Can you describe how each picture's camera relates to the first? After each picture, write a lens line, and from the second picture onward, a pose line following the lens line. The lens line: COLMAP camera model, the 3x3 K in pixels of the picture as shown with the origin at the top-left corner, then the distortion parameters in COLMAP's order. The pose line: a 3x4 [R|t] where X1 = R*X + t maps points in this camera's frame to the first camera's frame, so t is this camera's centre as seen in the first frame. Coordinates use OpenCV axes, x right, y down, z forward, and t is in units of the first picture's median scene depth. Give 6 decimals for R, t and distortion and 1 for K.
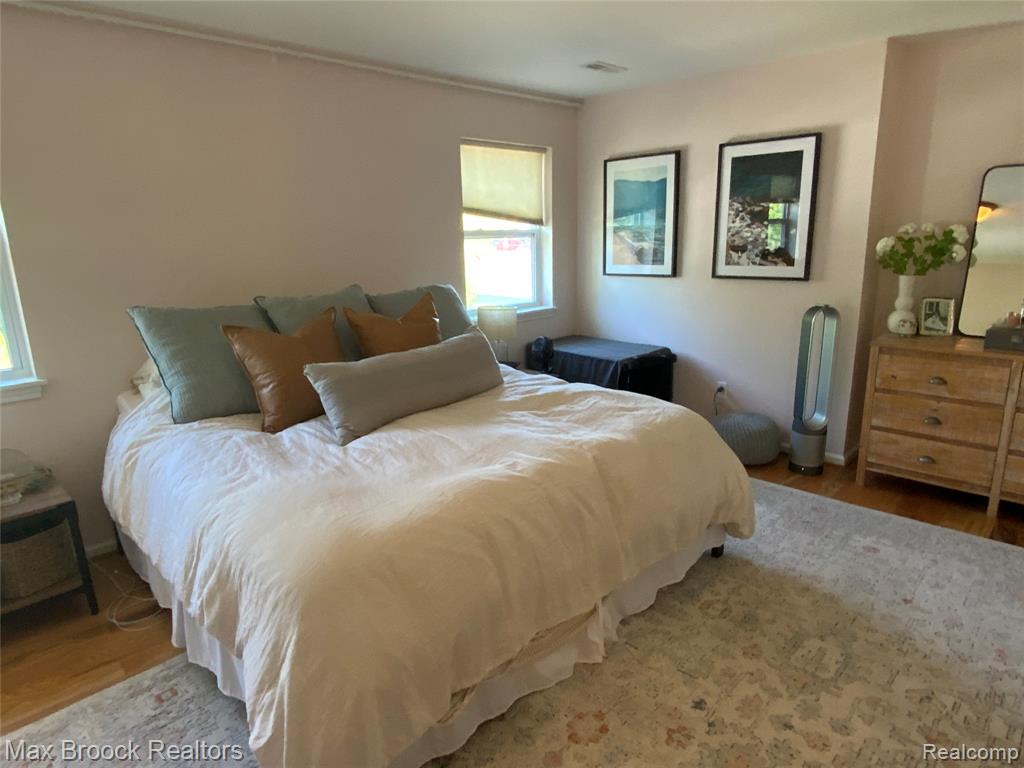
lens RADIAL K [[616.9, 0, 516.7], [0, 616.9, 378.9], [0, 0, 1]] dist [-0.004972, -0.000831]
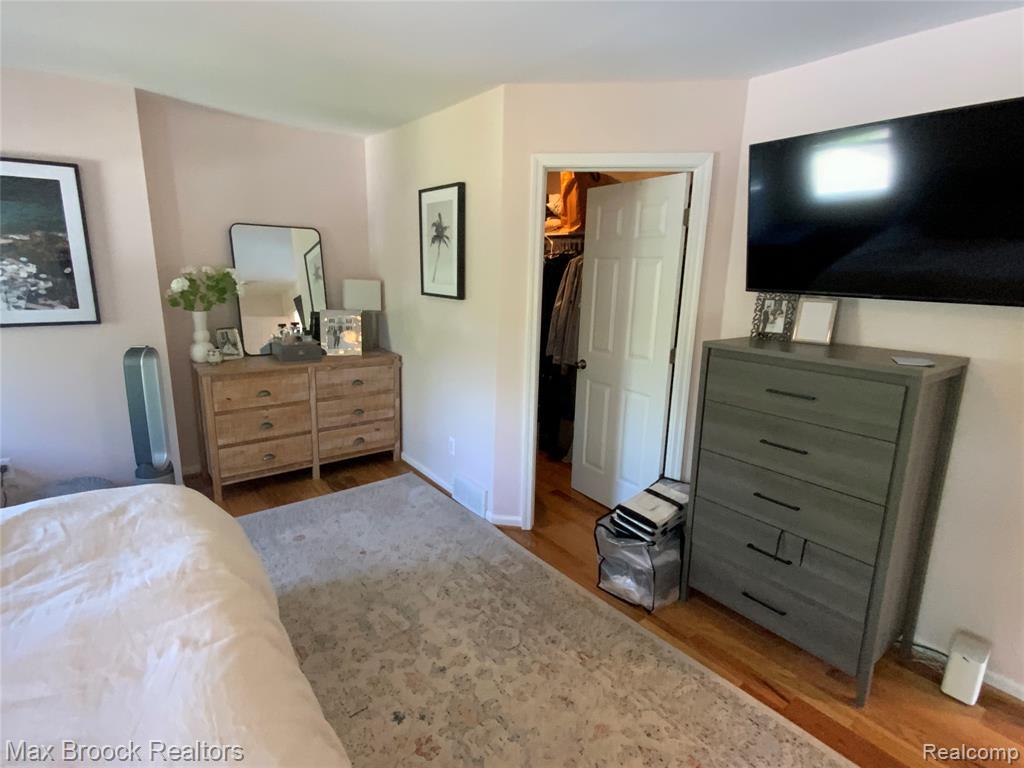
lens RADIAL K [[519.6, 0, 514.3], [0, 519.6, 383.9], [0, 0, 1]] dist [-0.012294, -0.001299]
pose [[0.129977, -0.192174, 0.972715, -0.272164], [0.201675, 0.965654, 0.163831, -0.087177], [-0.970790, 0.174878, 0.164270, 0.338048]]
